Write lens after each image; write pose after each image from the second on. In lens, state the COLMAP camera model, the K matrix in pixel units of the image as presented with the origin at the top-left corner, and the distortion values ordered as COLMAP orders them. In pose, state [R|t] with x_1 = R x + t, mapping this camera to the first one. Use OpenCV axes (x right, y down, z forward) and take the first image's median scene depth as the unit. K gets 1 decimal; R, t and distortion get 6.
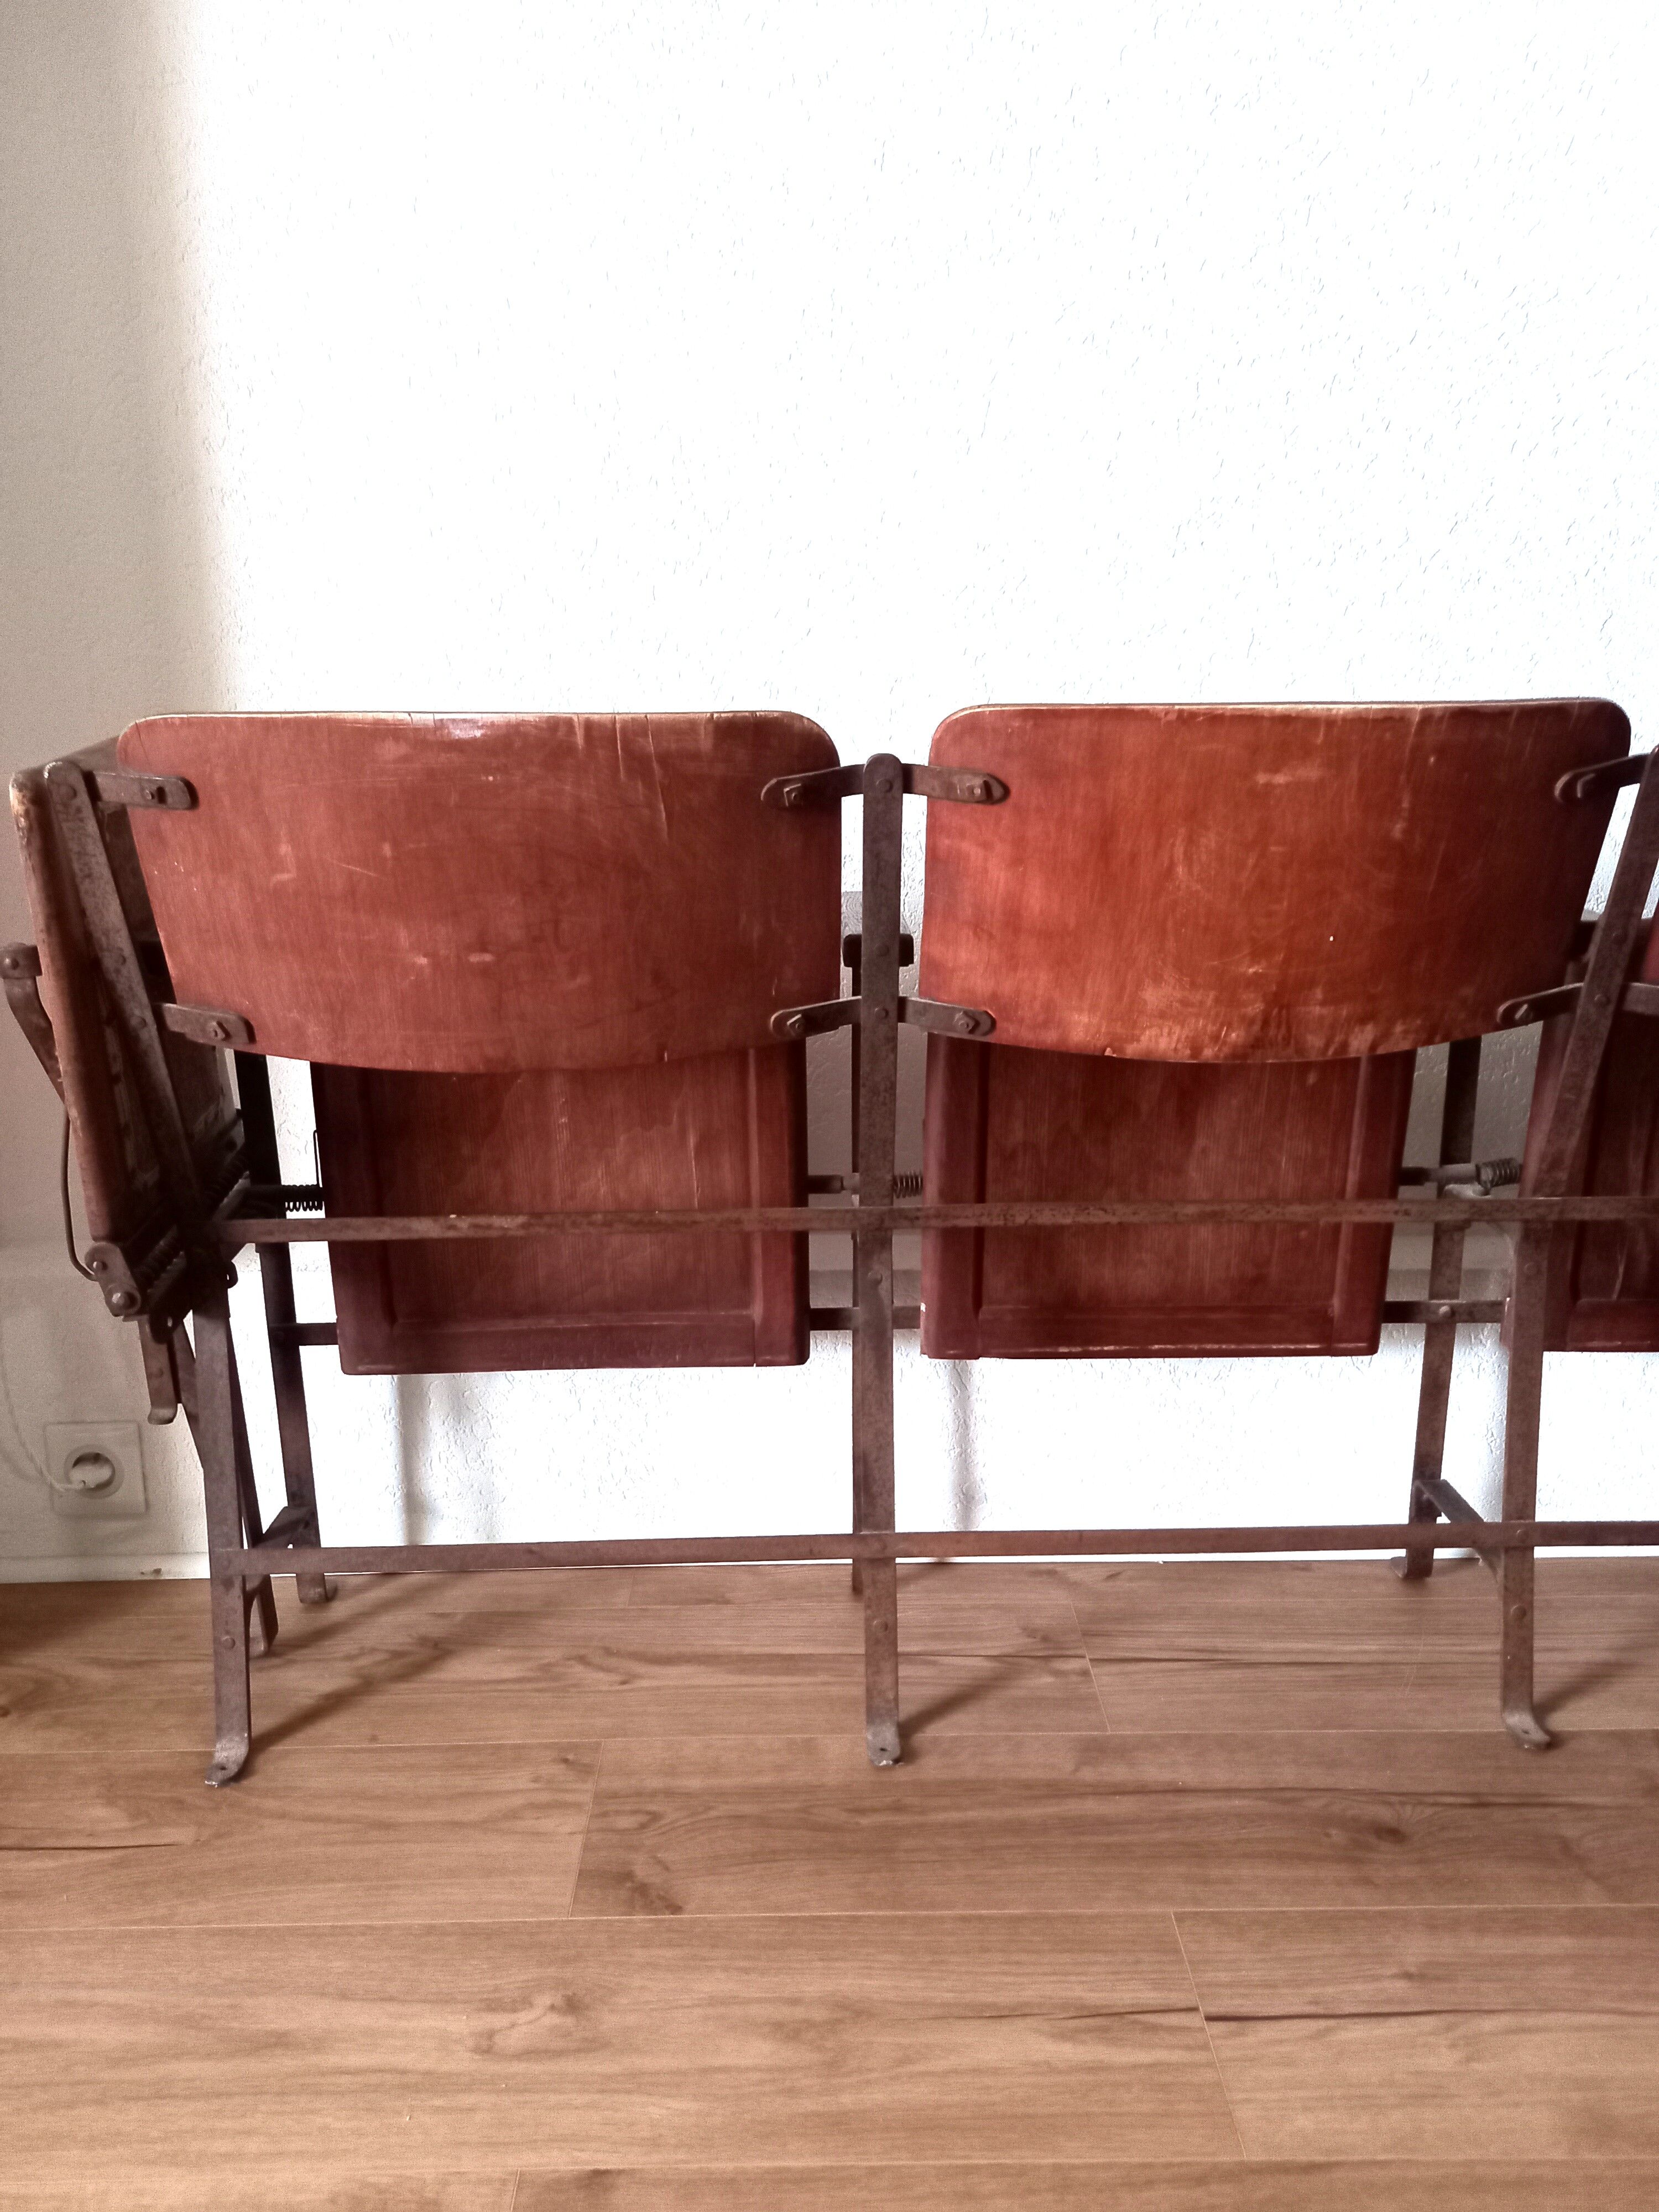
lens RADIAL K [[1624.4, 0, 828.6], [0, 1624.4, 1099.2], [0, 0, 1]] dist [0.048121, -0.045288]
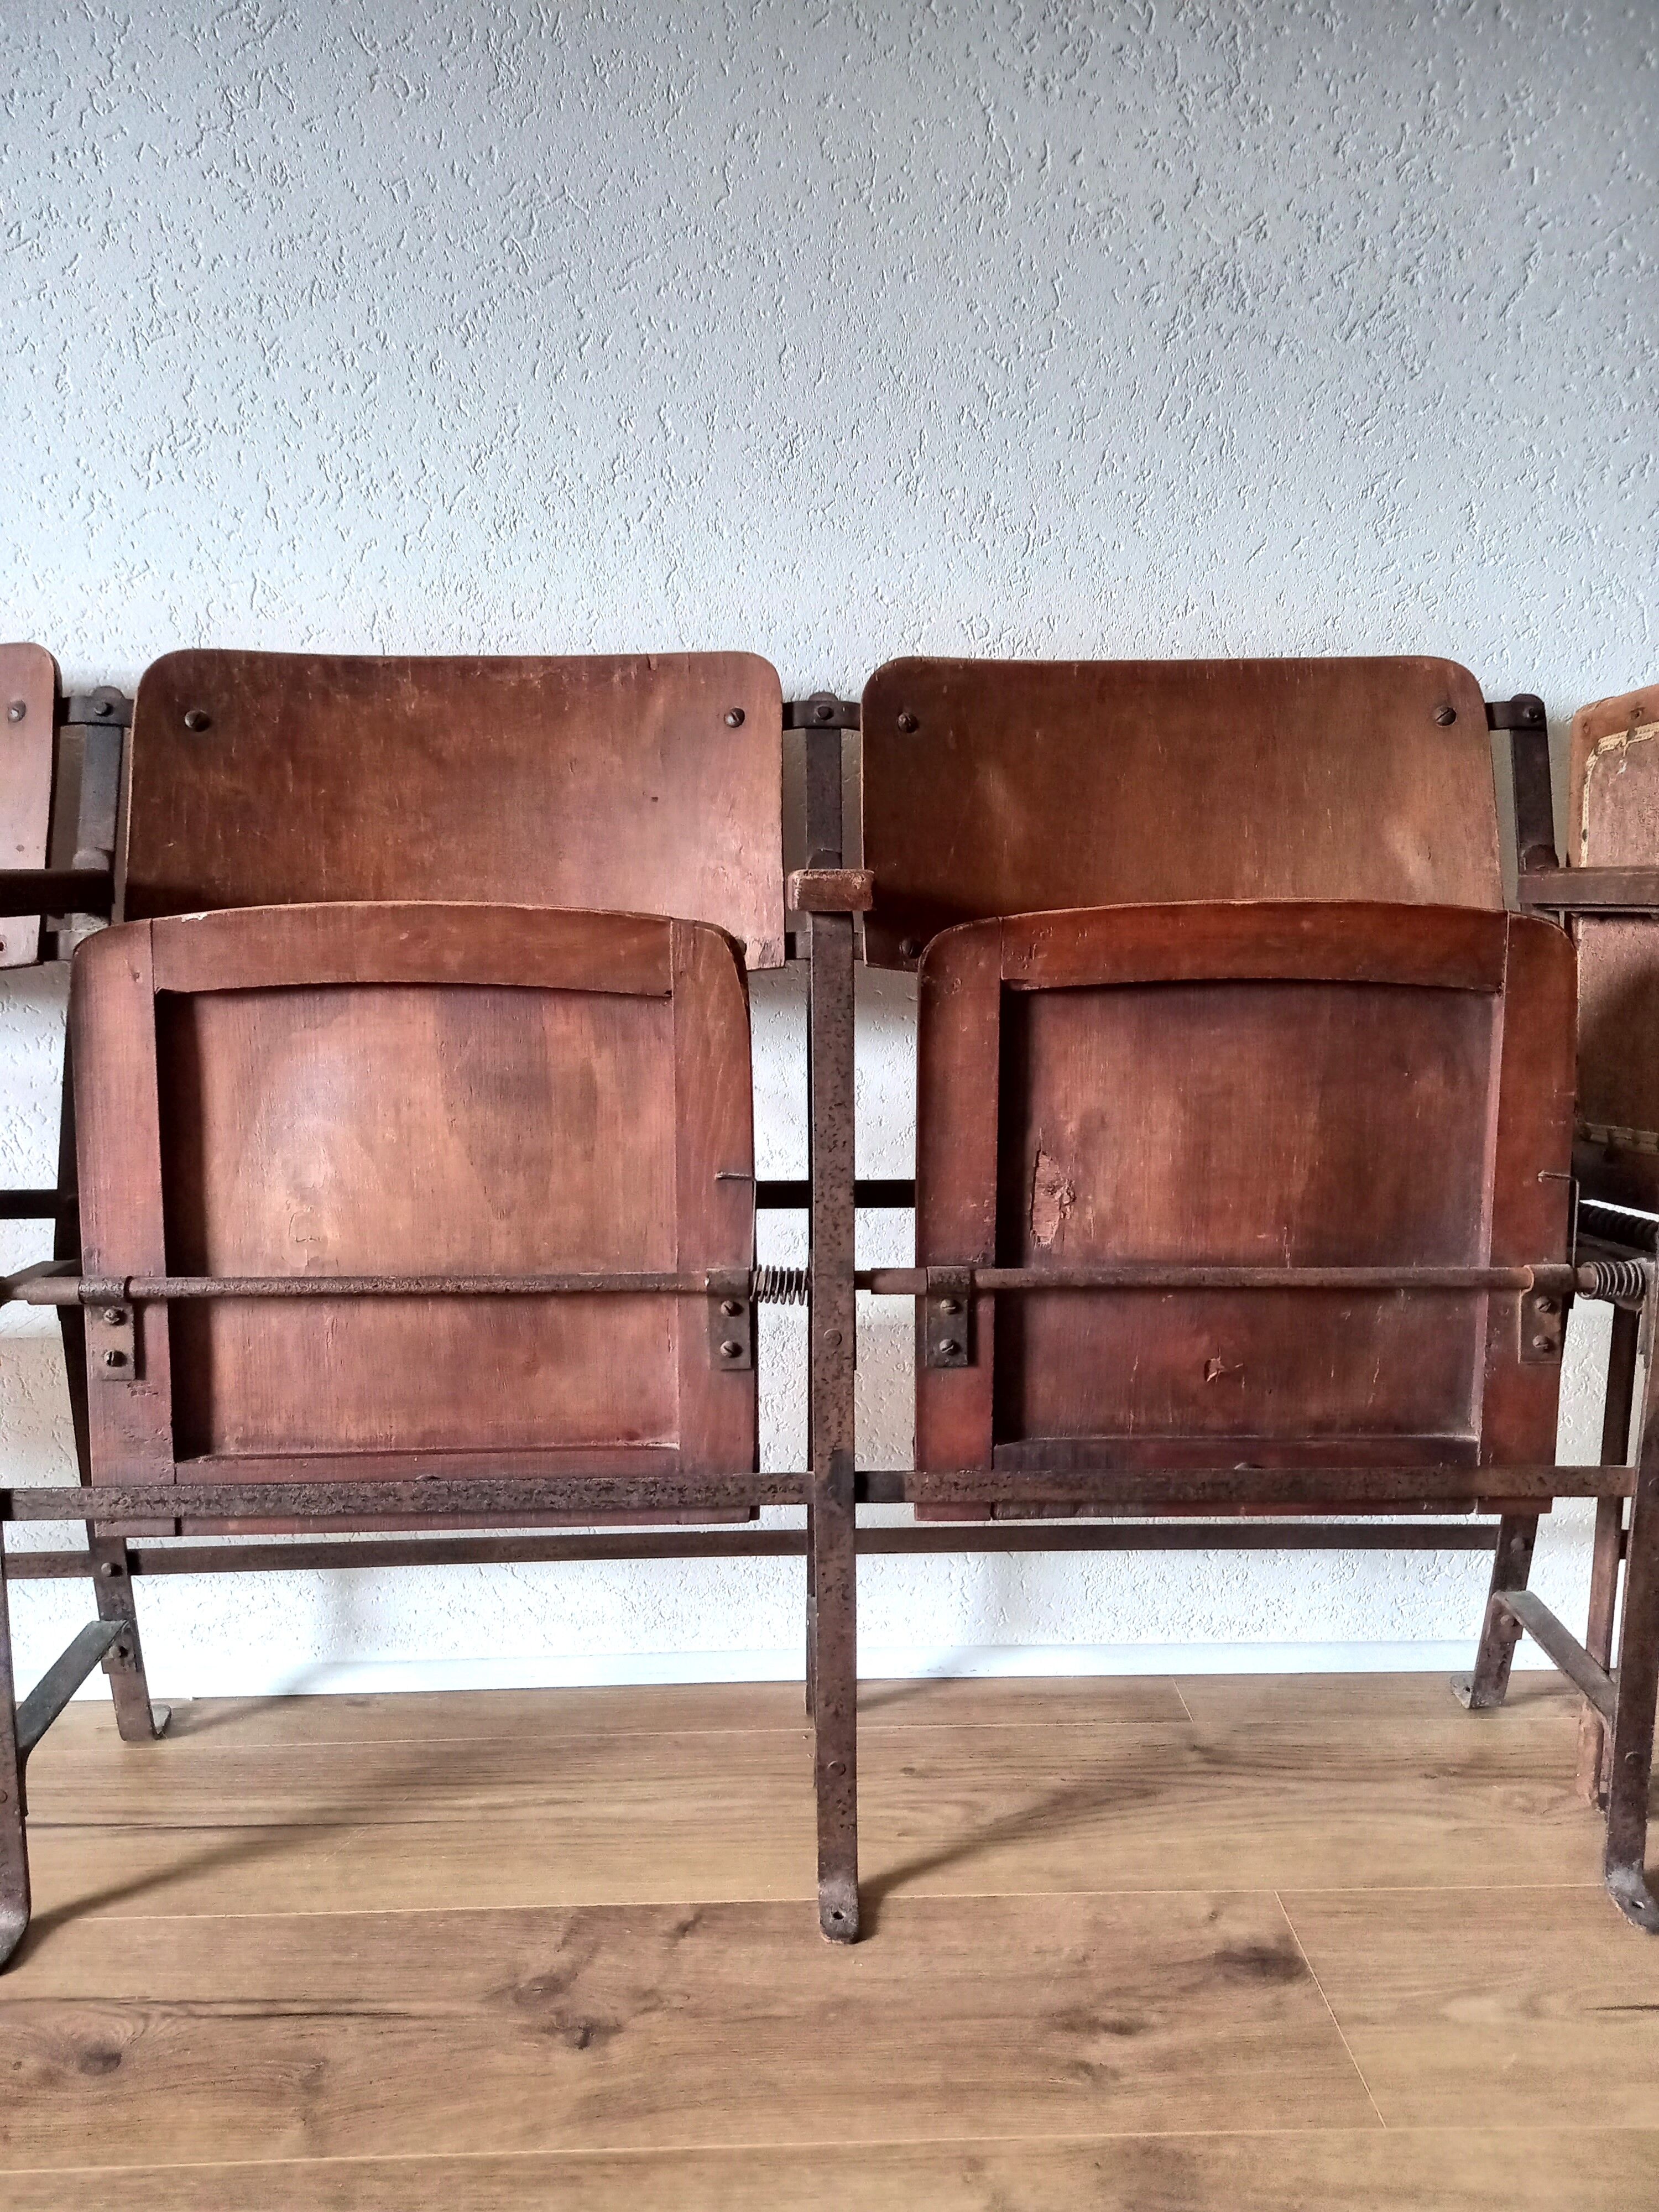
lens RADIAL K [[1624.4, 0, 841.7], [0, 1624.4, 1099.0], [0, 0, 1]] dist [0.048121, -0.045288]
pose [[0.999745, 0.000106, 0.022579, 0.672726], [0.001386, 0.997815, -0.066055, 0.051118], [-0.022537, 0.066069, 0.997560, 0.197843]]
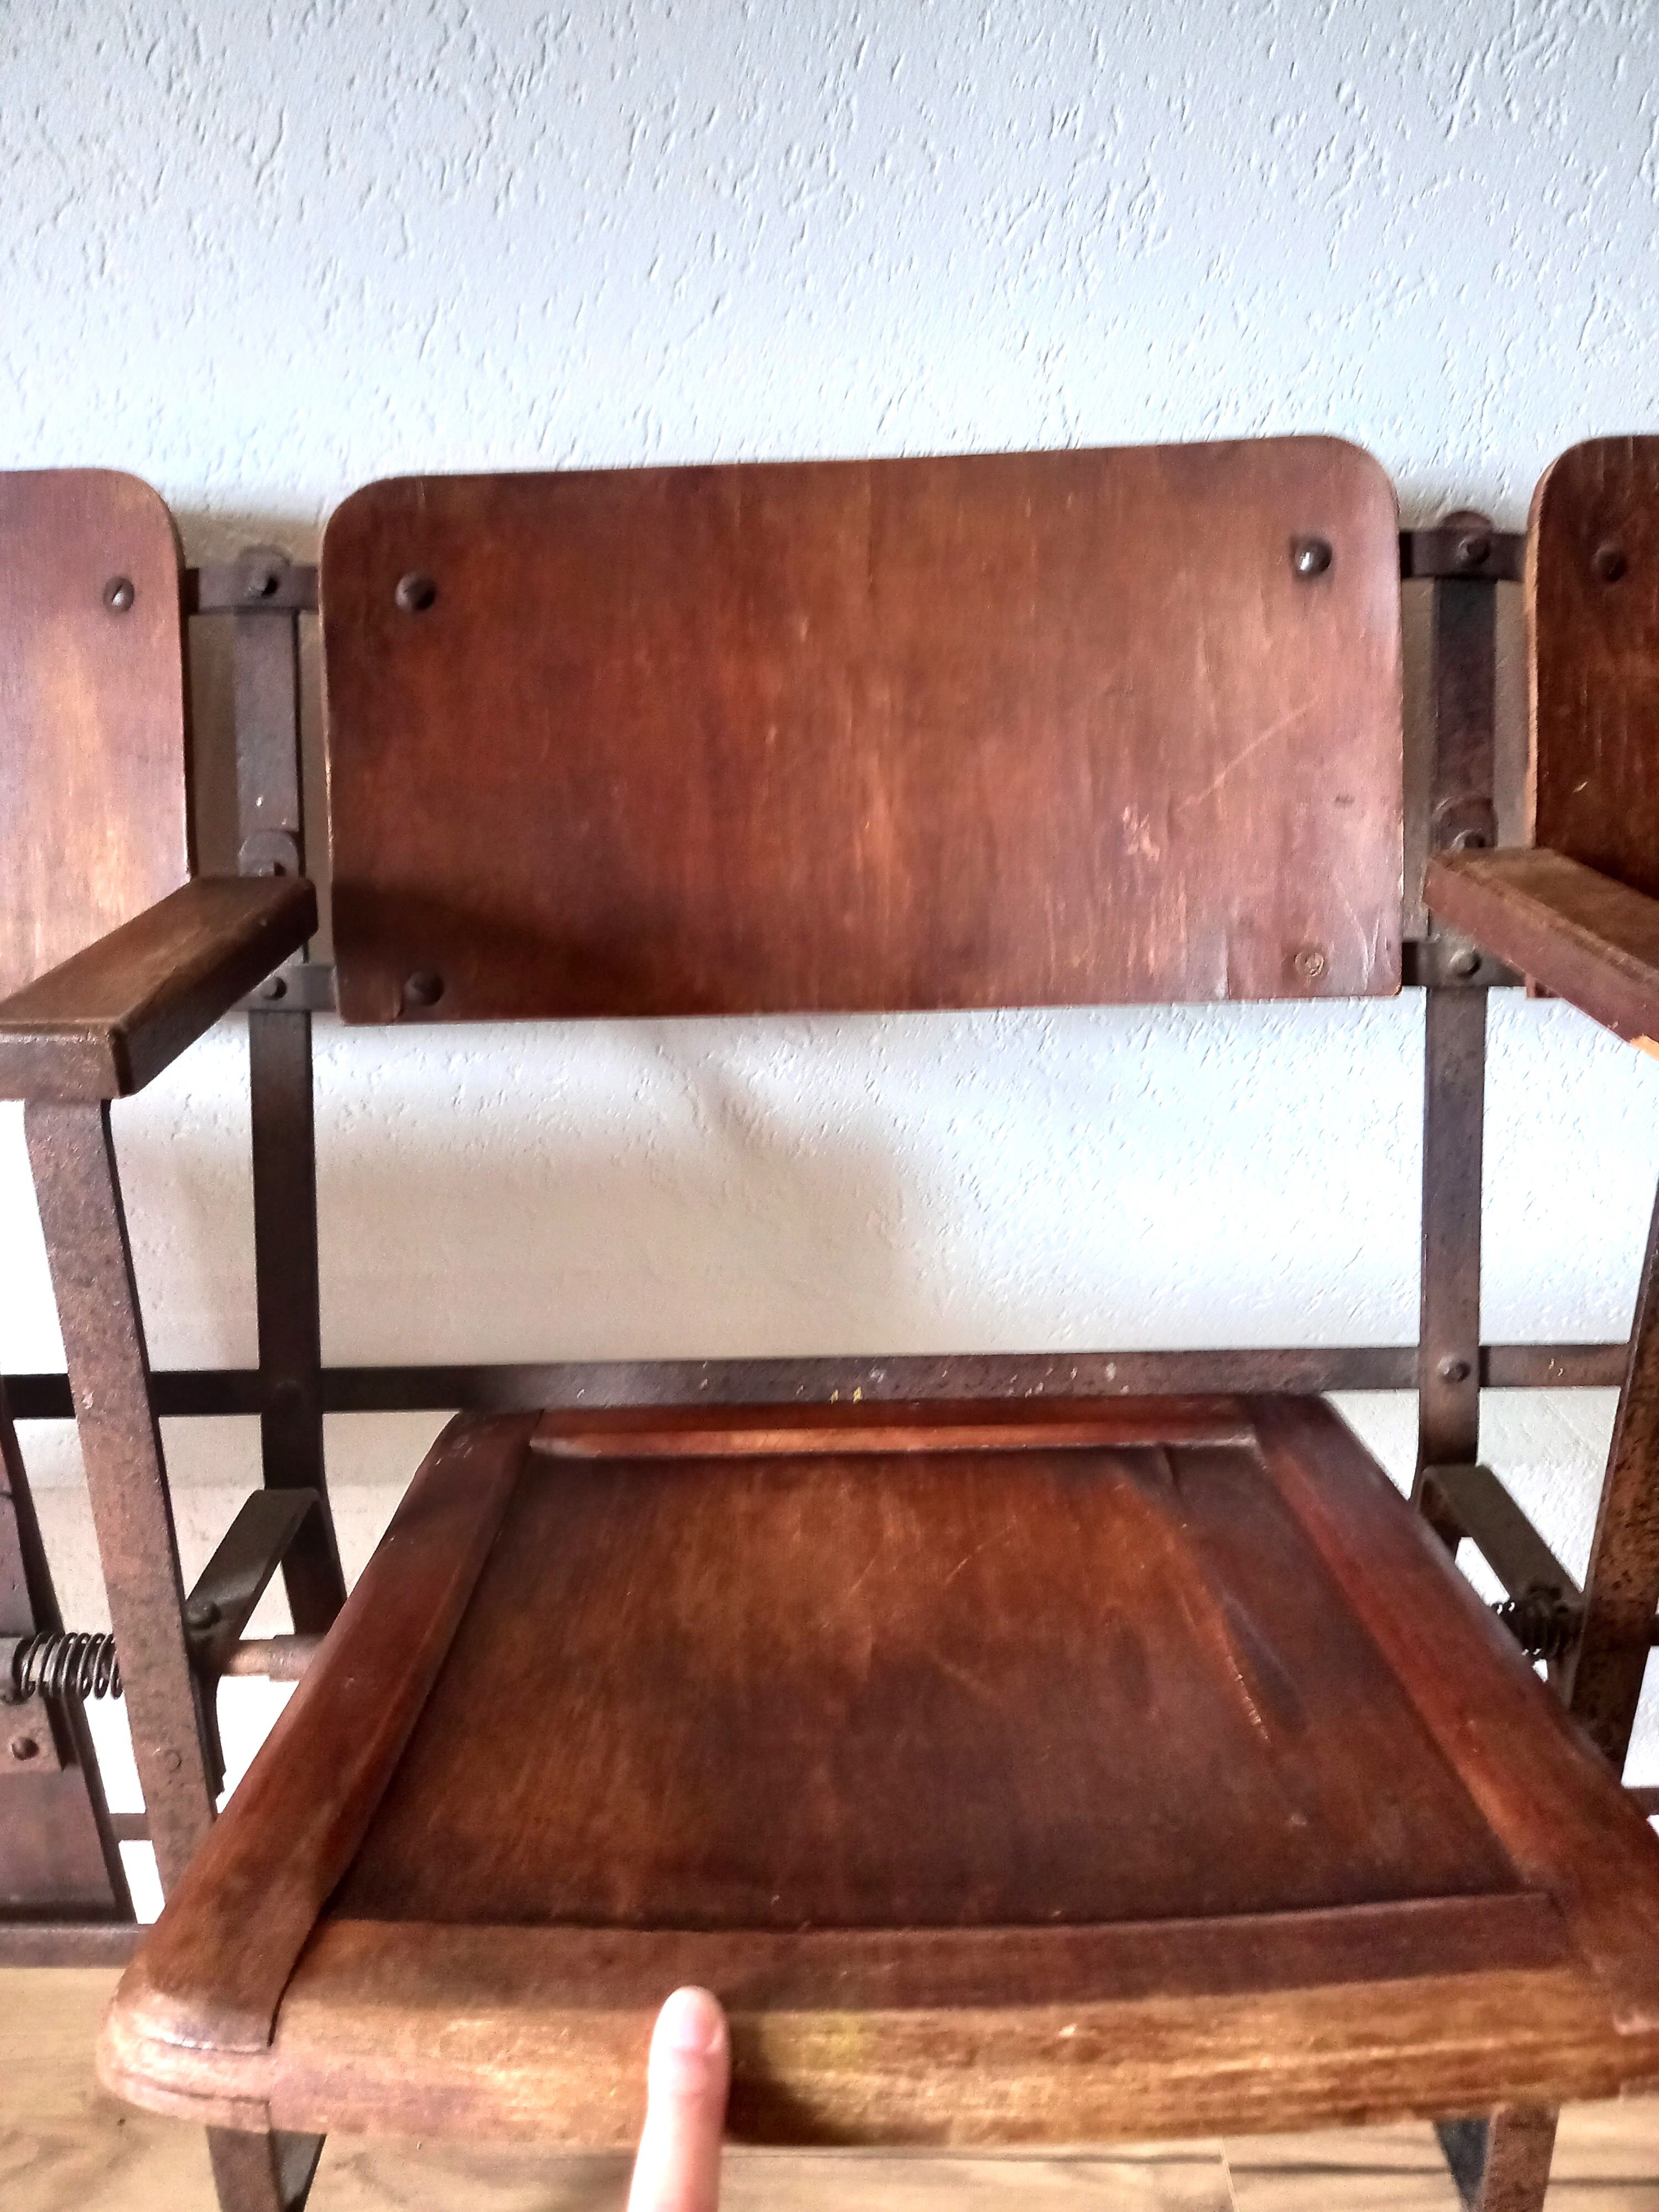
lens RADIAL K [[1624.4, 0, 811.1], [0, 1624.4, 1097.7], [0, 0, 1]] dist [0.048121, -0.045288]
pose [[0.999843, -0.009733, -0.014796, 0.028729], [0.011742, 0.989744, 0.142370, -0.140951], [0.013258, -0.142522, 0.989703, 0.564219]]
